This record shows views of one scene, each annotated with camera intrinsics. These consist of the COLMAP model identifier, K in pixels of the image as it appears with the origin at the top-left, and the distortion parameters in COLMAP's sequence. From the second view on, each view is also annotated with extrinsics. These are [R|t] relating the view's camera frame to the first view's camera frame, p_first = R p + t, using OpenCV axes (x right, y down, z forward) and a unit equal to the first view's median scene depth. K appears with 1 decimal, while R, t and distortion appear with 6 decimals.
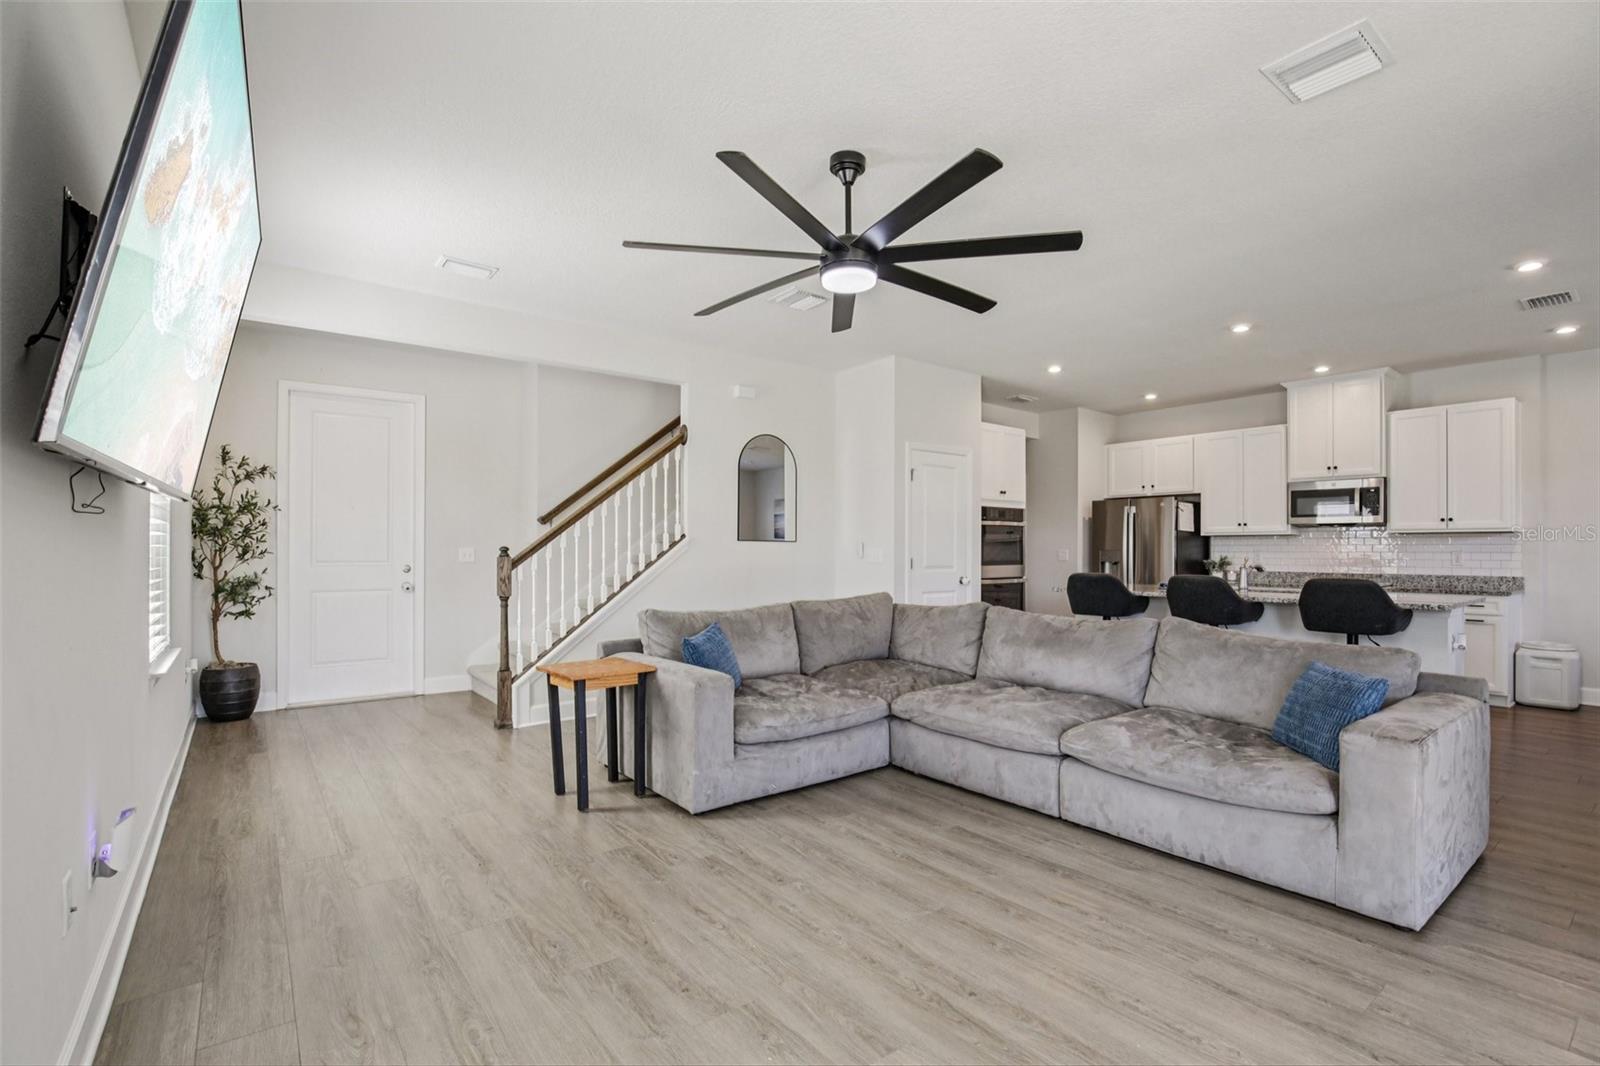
lens RADIAL K [[734.3, 0, 808.8], [0, 734.3, 543.5], [0, 0, 1]] dist [-0.014535, 0.000073]
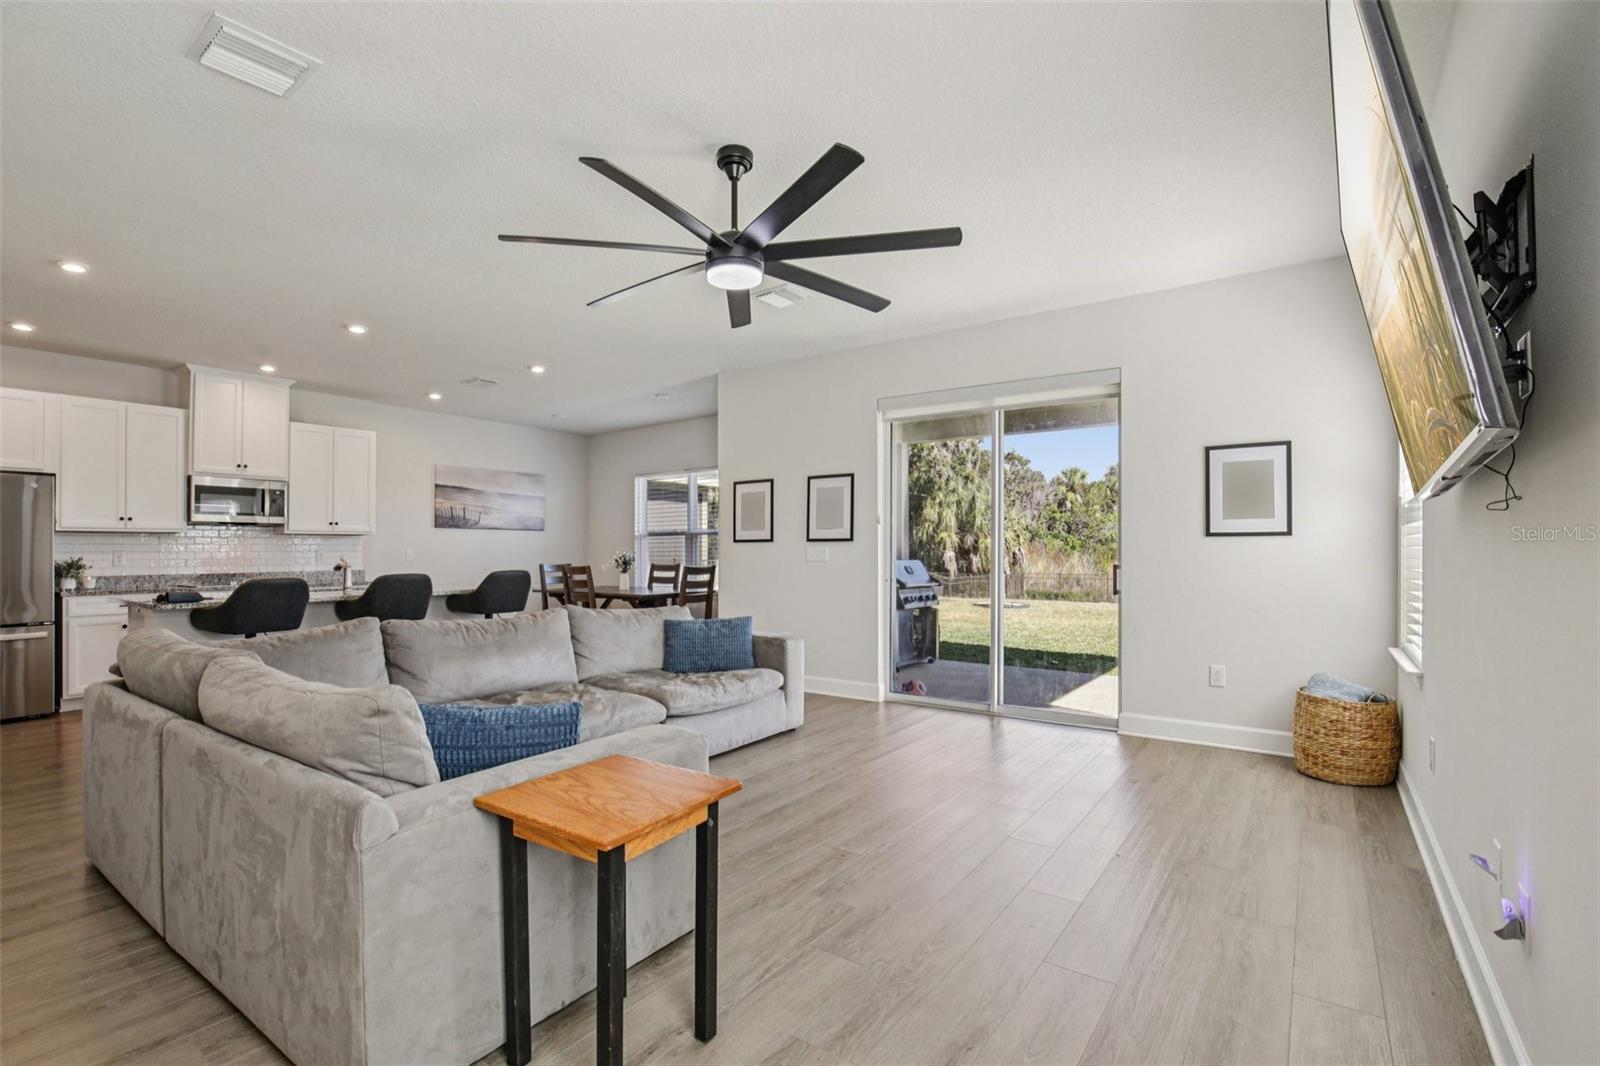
lens RADIAL K [[742.5, 0, 792.5], [0, 742.5, 540.3], [0, 0, 1]] dist [-0.016181, 0.000317]
pose [[-0.282148, 0.011302, 0.959304, -0.425750], [-0.004953, 0.999900, -0.013237, 0.005576], [-0.959358, -0.008486, -0.282064, 0.552728]]
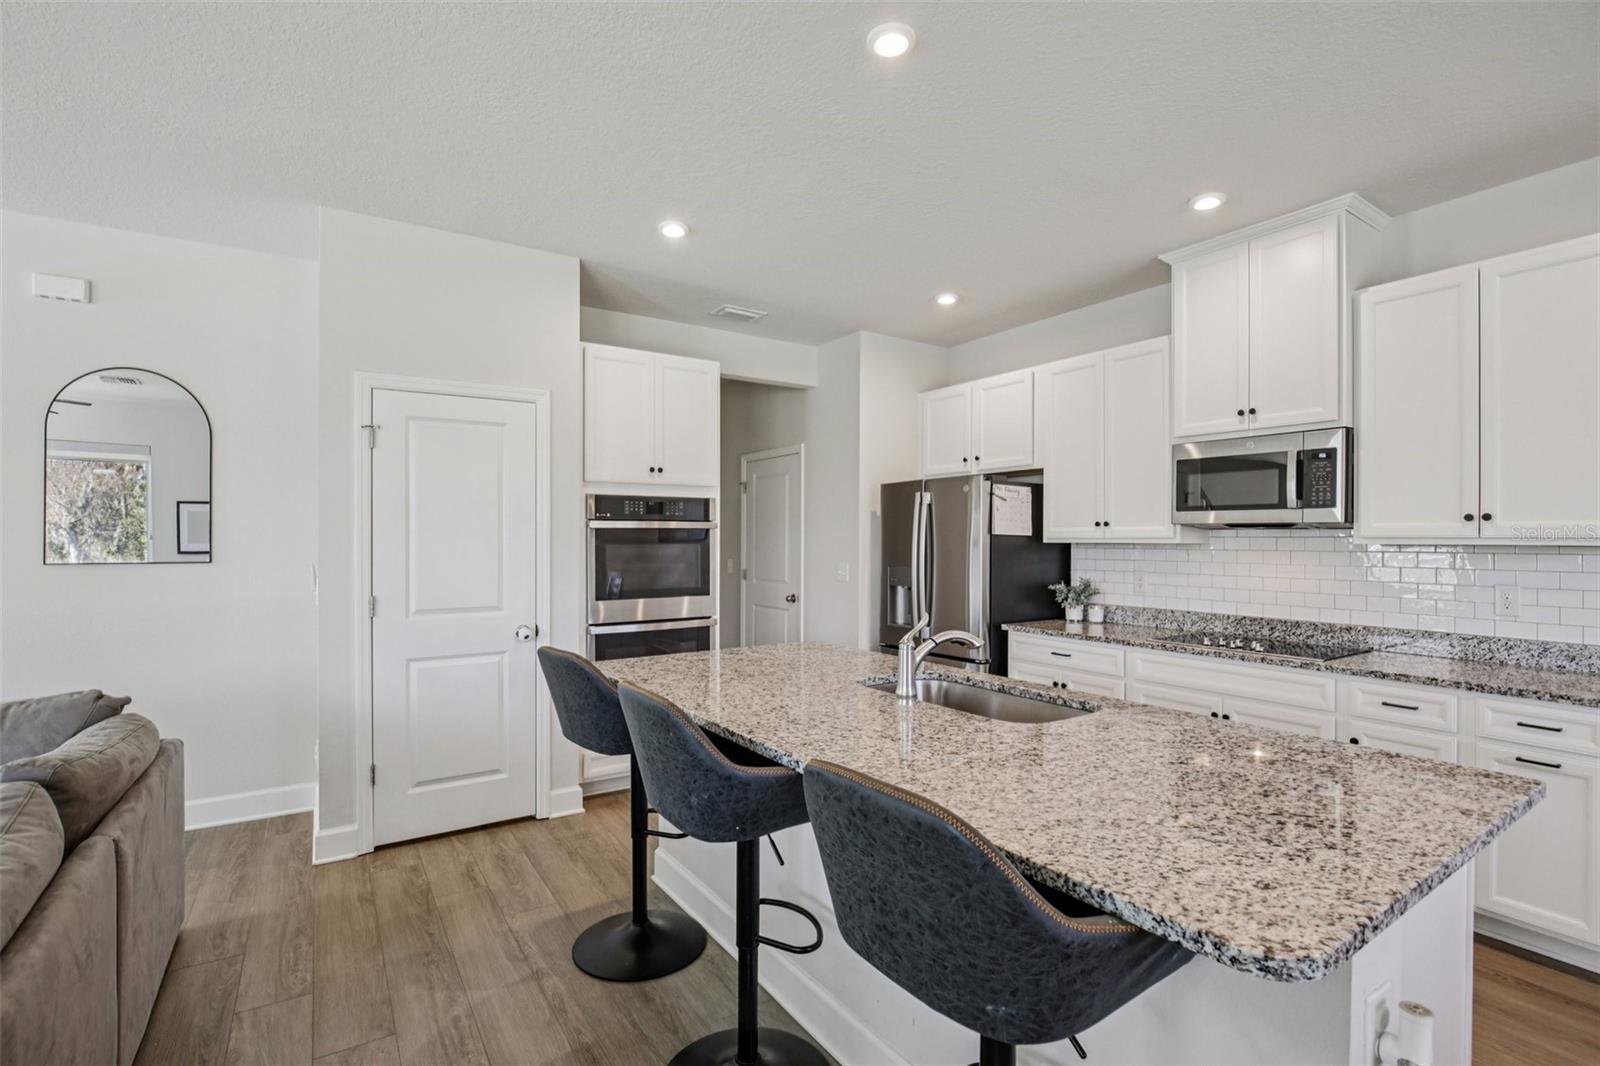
lens RADIAL K [[742.5, 0, 792.5], [0, 742.5, 540.3], [0, 0, 1]] dist [-0.016181, 0.000317]
pose [[0.996337, -0.002205, -0.085482, 0.439008], [0.003070, 0.999945, 0.009993, -0.021502], [0.085456, -0.010219, 0.996290, 0.455388]]
